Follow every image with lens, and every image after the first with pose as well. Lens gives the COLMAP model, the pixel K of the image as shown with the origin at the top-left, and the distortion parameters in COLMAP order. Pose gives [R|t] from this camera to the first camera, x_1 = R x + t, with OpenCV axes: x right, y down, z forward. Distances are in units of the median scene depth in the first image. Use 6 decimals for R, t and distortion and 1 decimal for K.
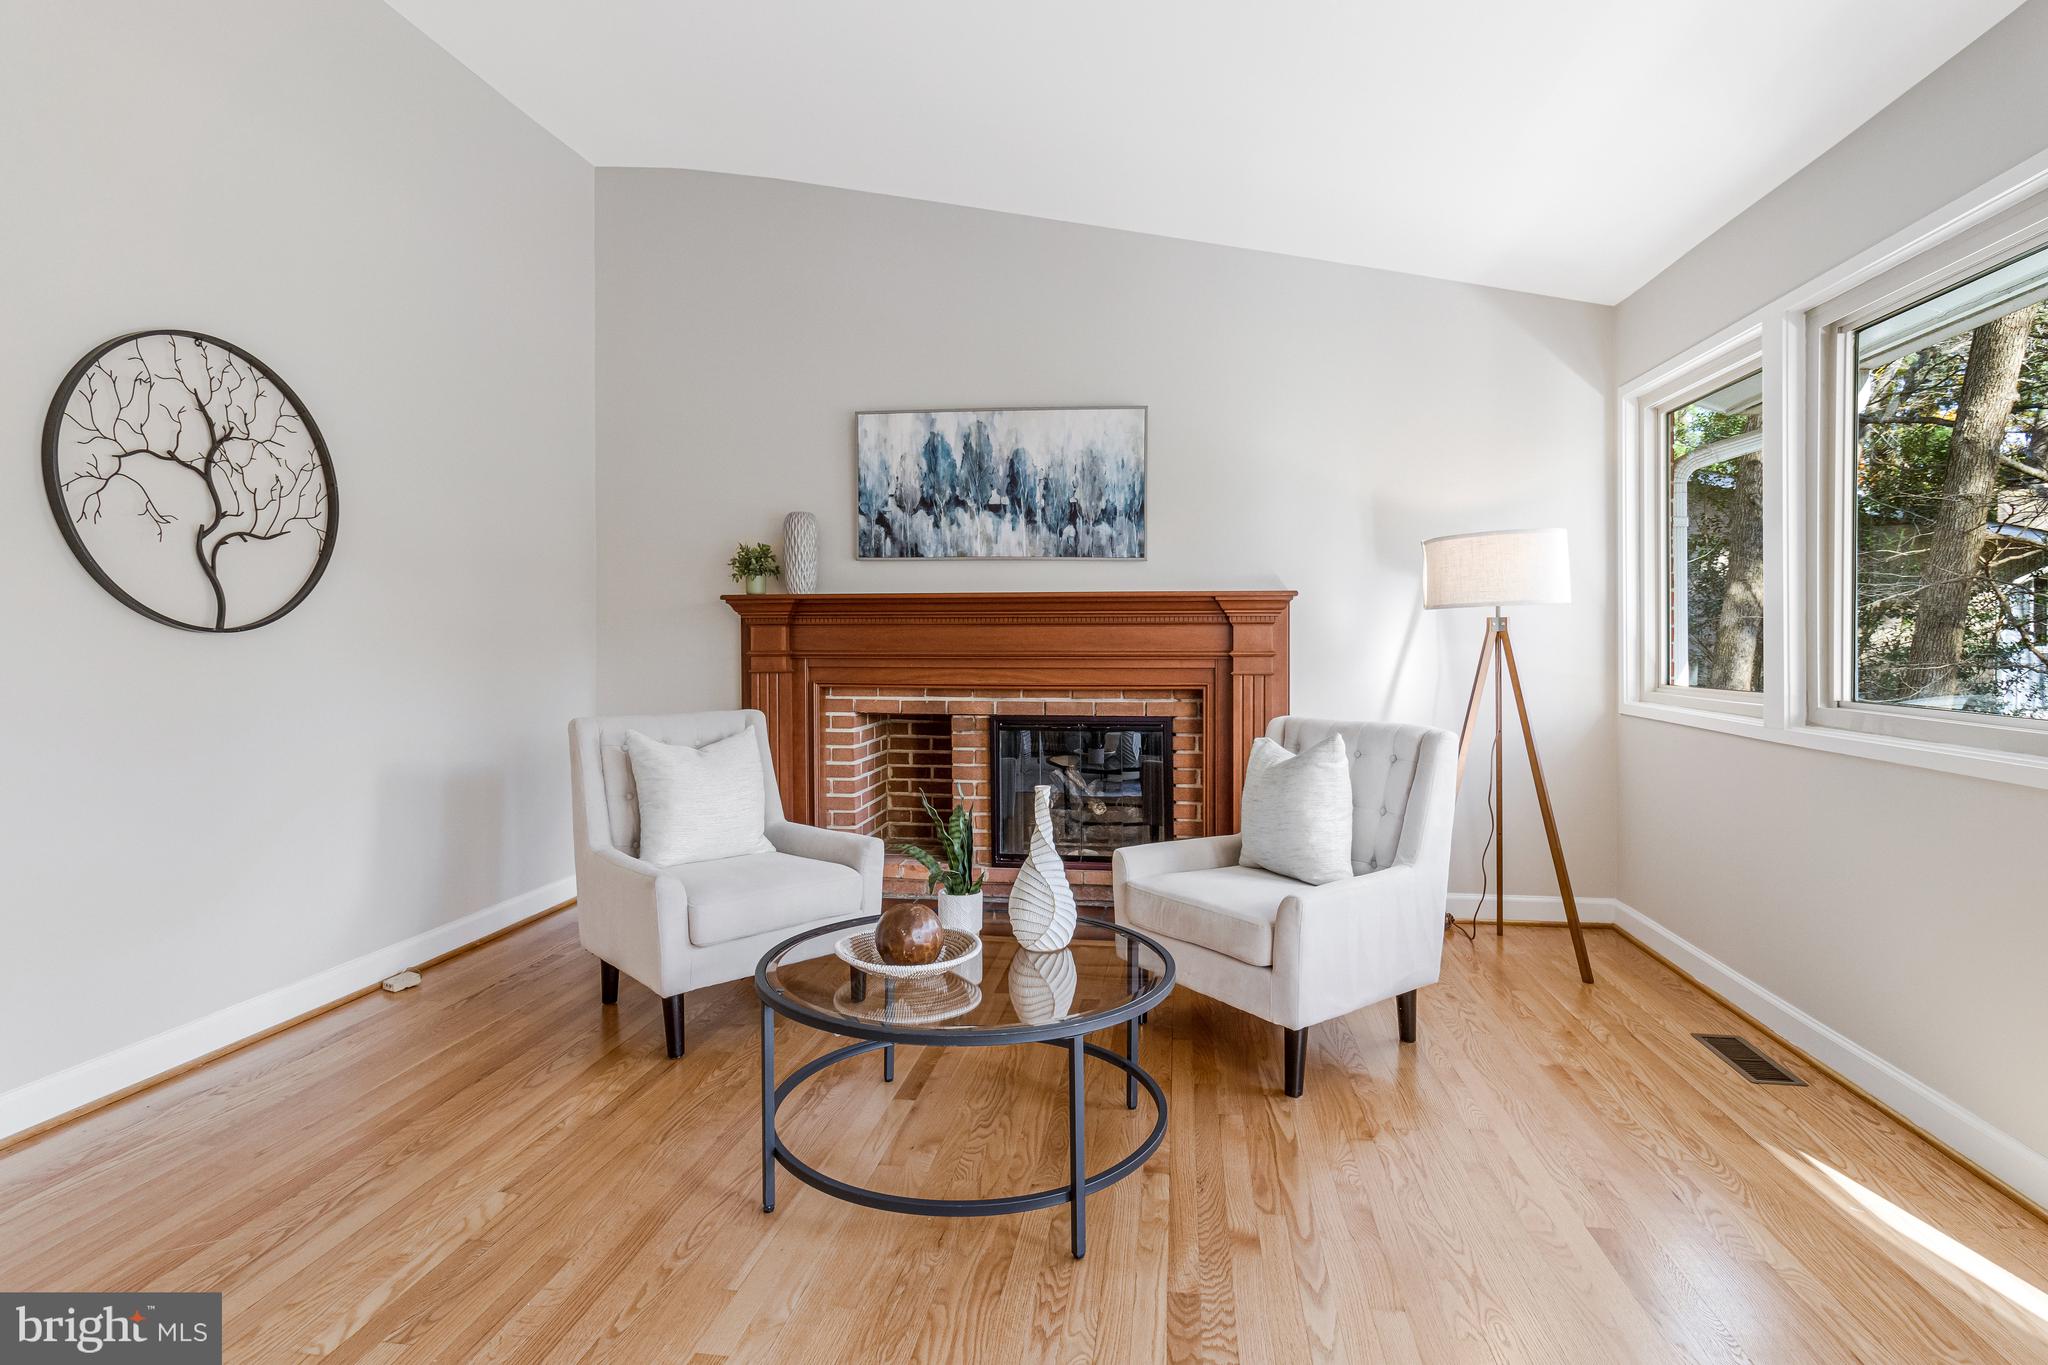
lens RADIAL K [[1015.8, 0, 1017.6], [0, 1015.8, 663.3], [0, 0, 1]] dist [0.000236, -0.000381]
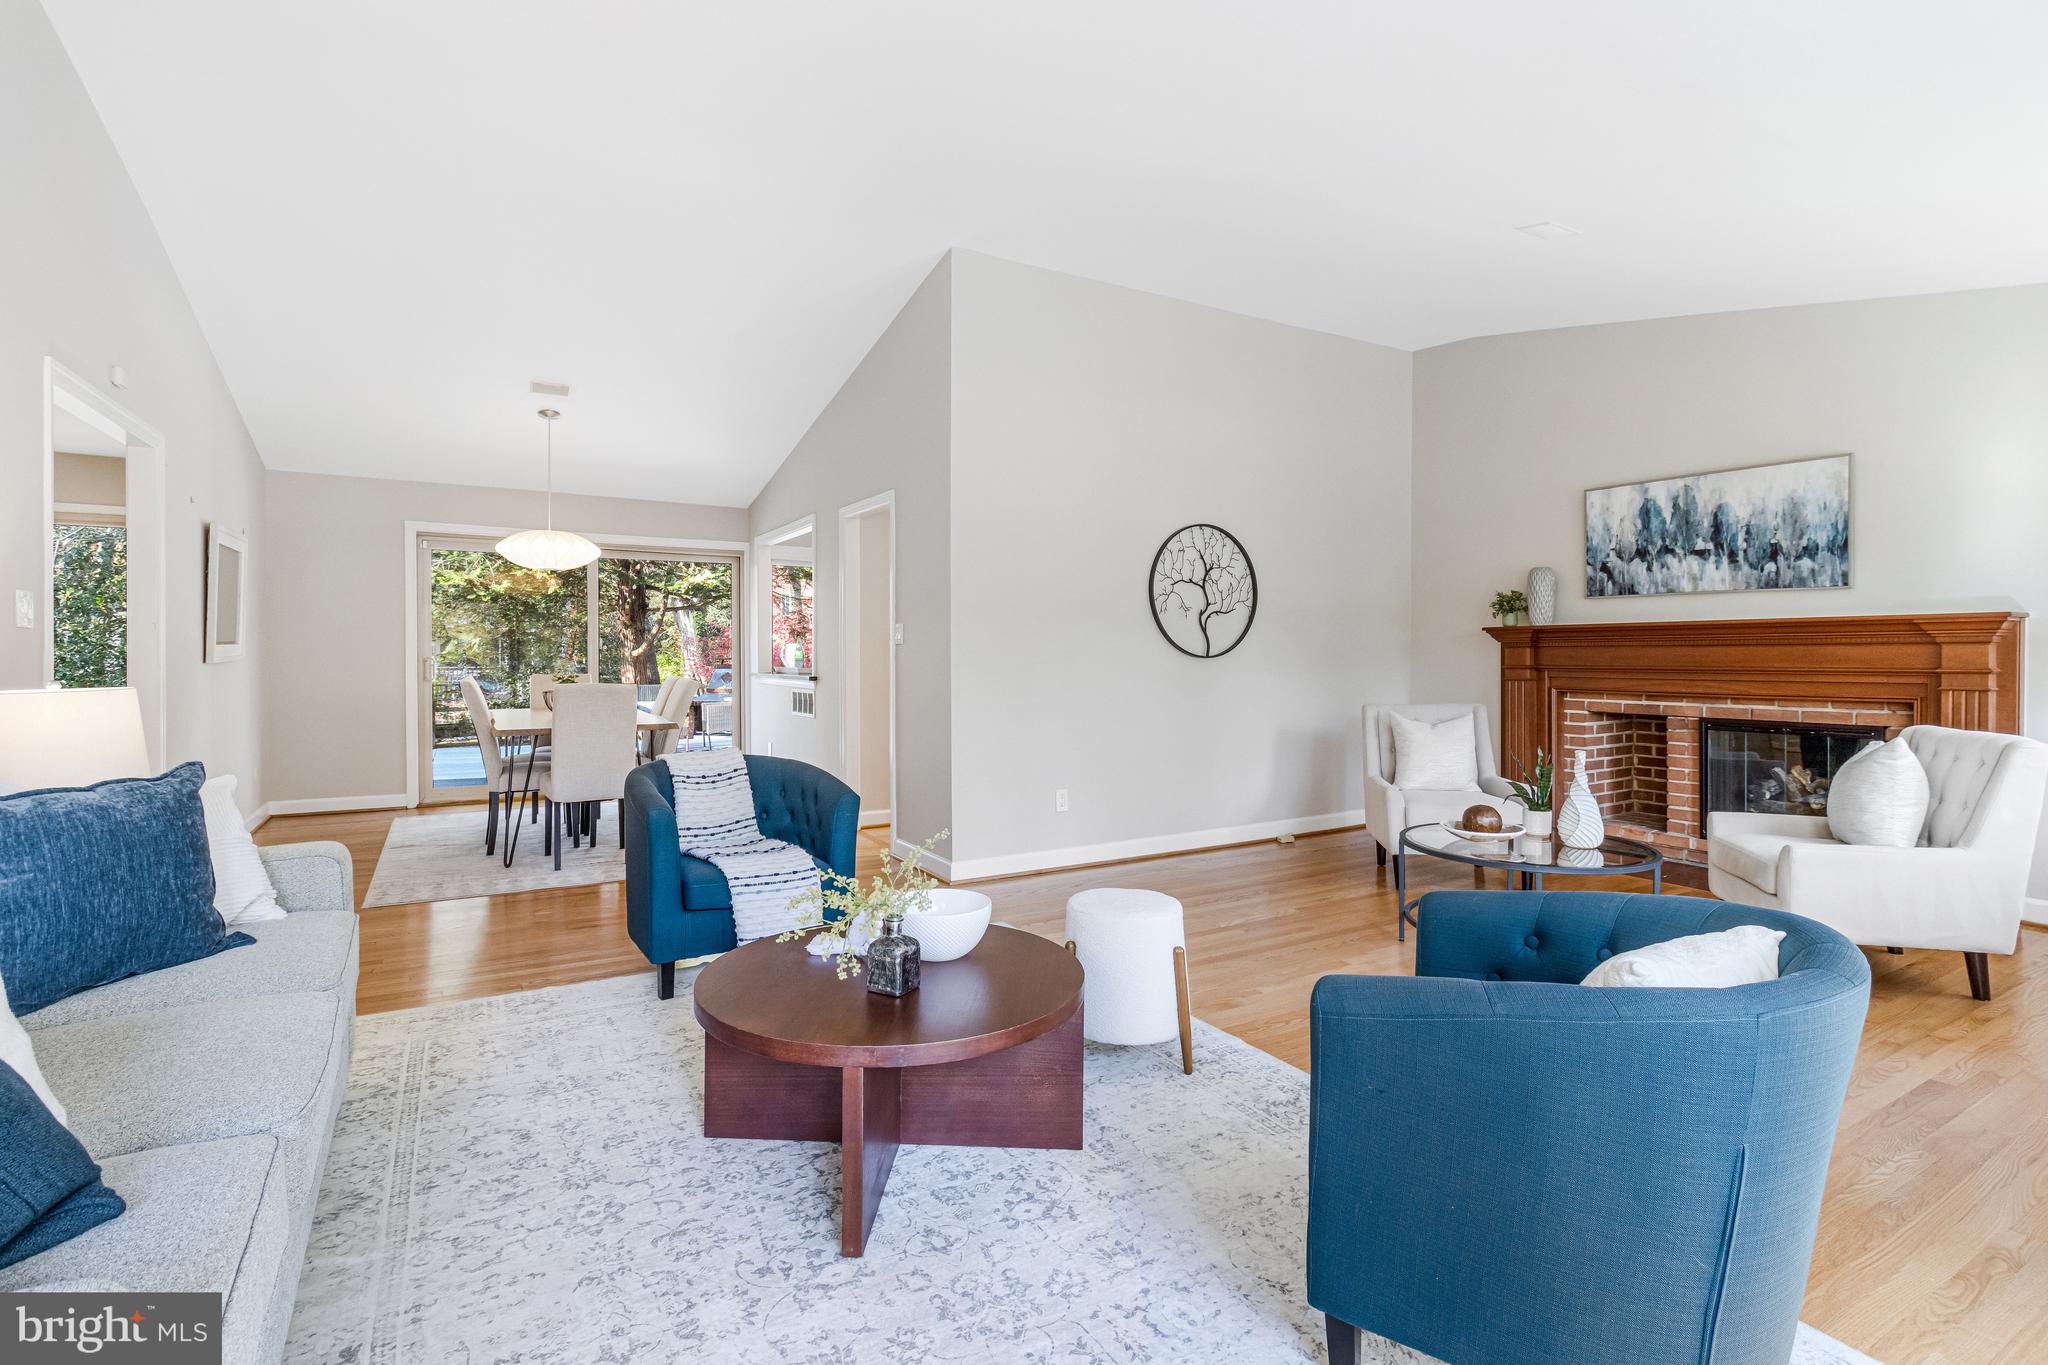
lens RADIAL K [[1015.8, 0, 1017.6], [0, 1015.8, 663.3], [0, 0, 1]] dist [0.000236, -0.000381]
pose [[0.622330, 0.004205, -0.782744, 0.437520], [-0.006858, 0.999976, -0.000081, -0.009926], [0.782725, 0.005419, 0.622344, -0.444525]]
